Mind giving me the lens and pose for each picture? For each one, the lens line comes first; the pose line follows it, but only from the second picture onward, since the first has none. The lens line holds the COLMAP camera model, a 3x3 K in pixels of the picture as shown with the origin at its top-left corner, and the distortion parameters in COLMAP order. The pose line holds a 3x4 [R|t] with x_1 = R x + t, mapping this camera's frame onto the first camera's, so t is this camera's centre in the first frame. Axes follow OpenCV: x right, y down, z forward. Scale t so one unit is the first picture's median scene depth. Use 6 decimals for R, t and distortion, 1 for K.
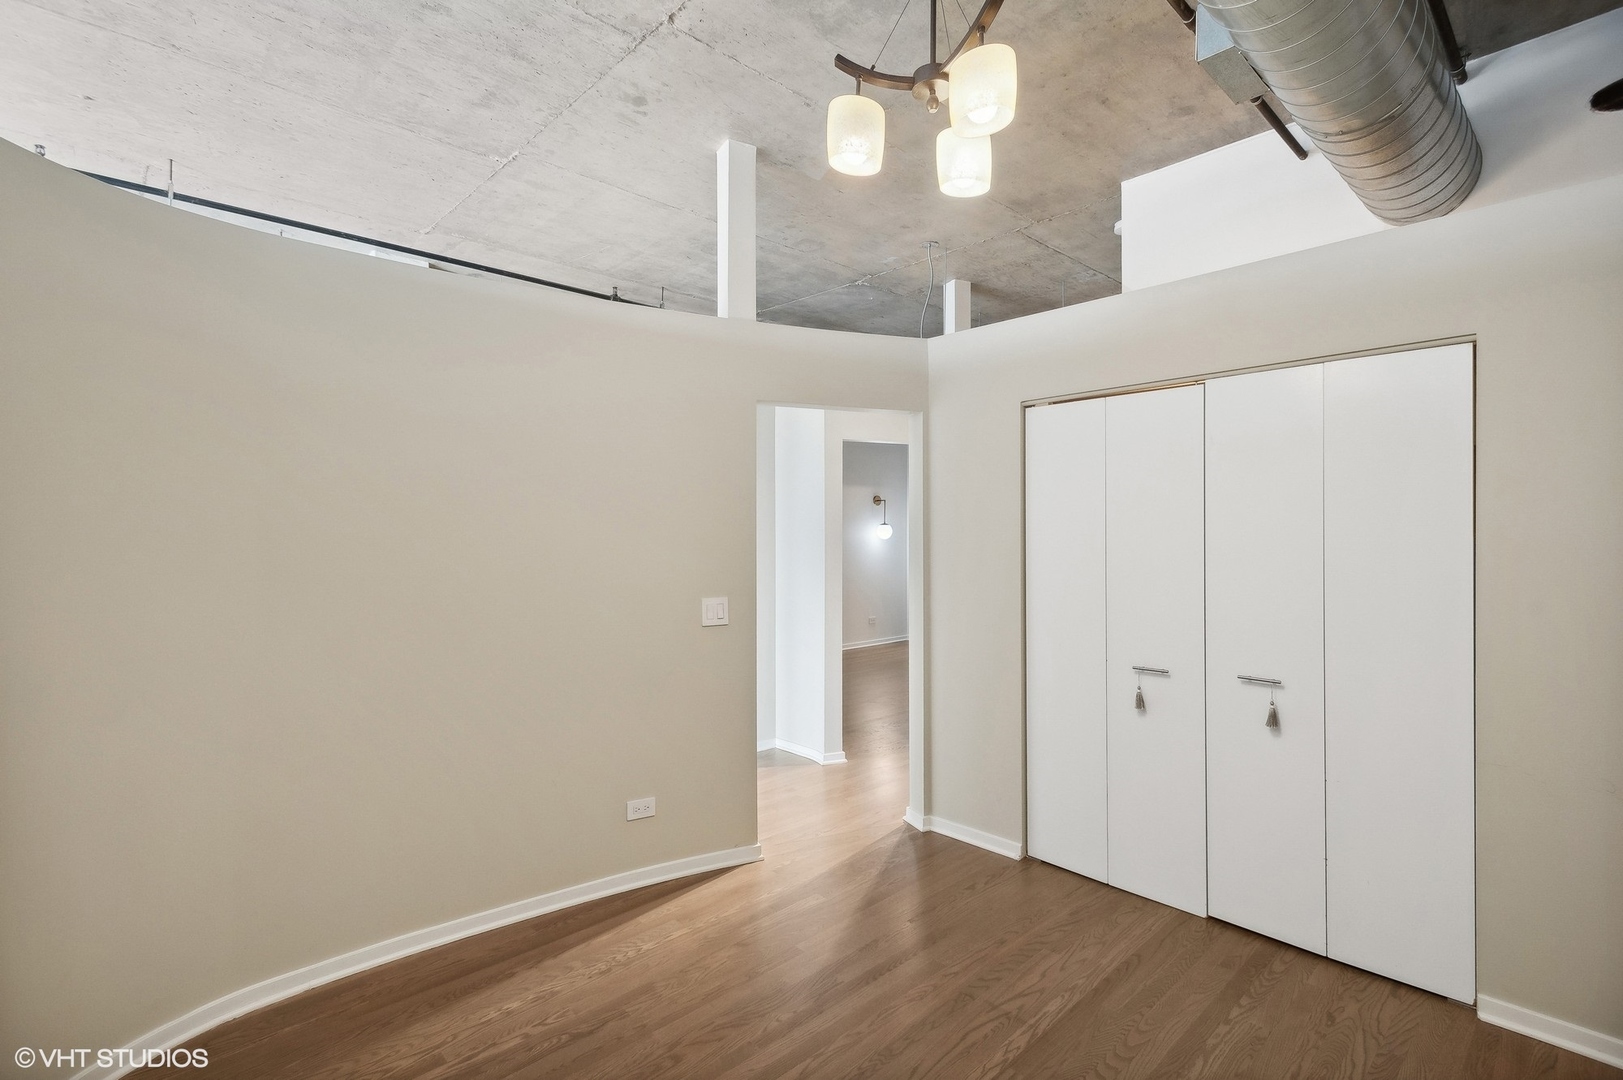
lens RADIAL K [[757.9, 0, 815.7], [0, 757.9, 522.1], [0, 0, 1]] dist [0.010369, -0.000810]
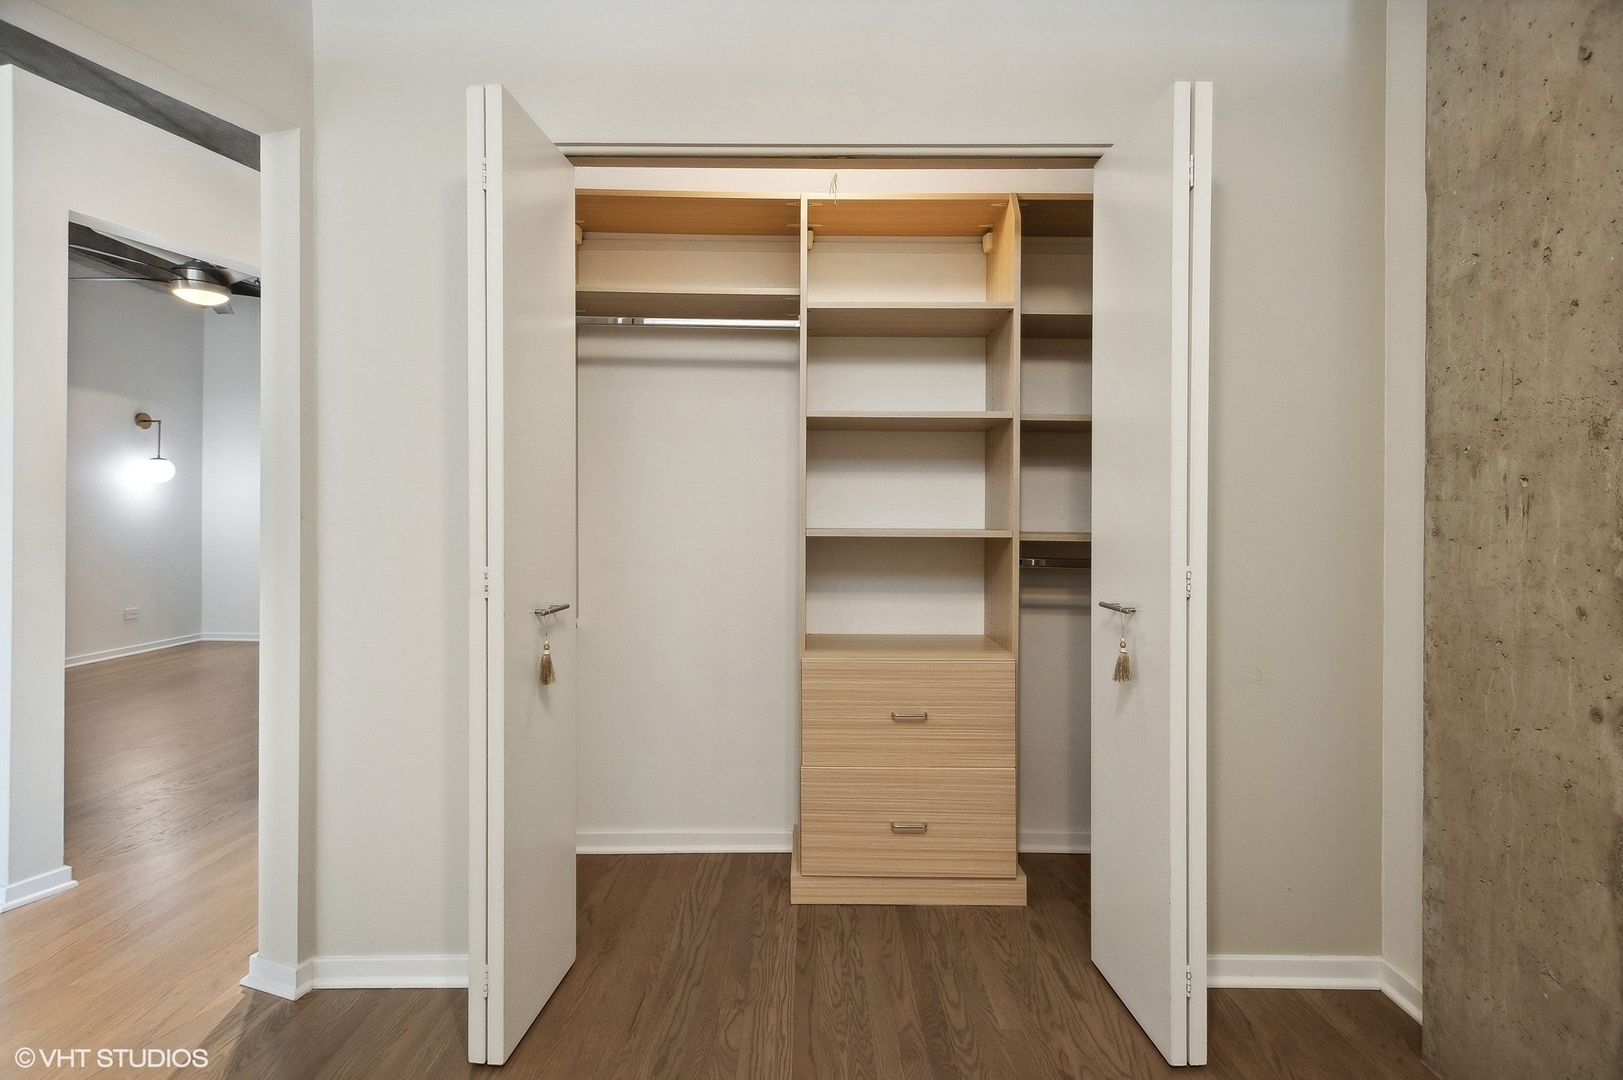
lens RADIAL K [[778.0, 0, 816.6], [0, 778.0, 511.0], [0, 0, 1]] dist [0.012654, -0.000368]
pose [[0.698239, -0.001102, 0.715864, 0.012354], [-0.012453, 0.999829, 0.013685, 0.071805], [-0.715757, -0.018470, 0.698105, 0.352212]]
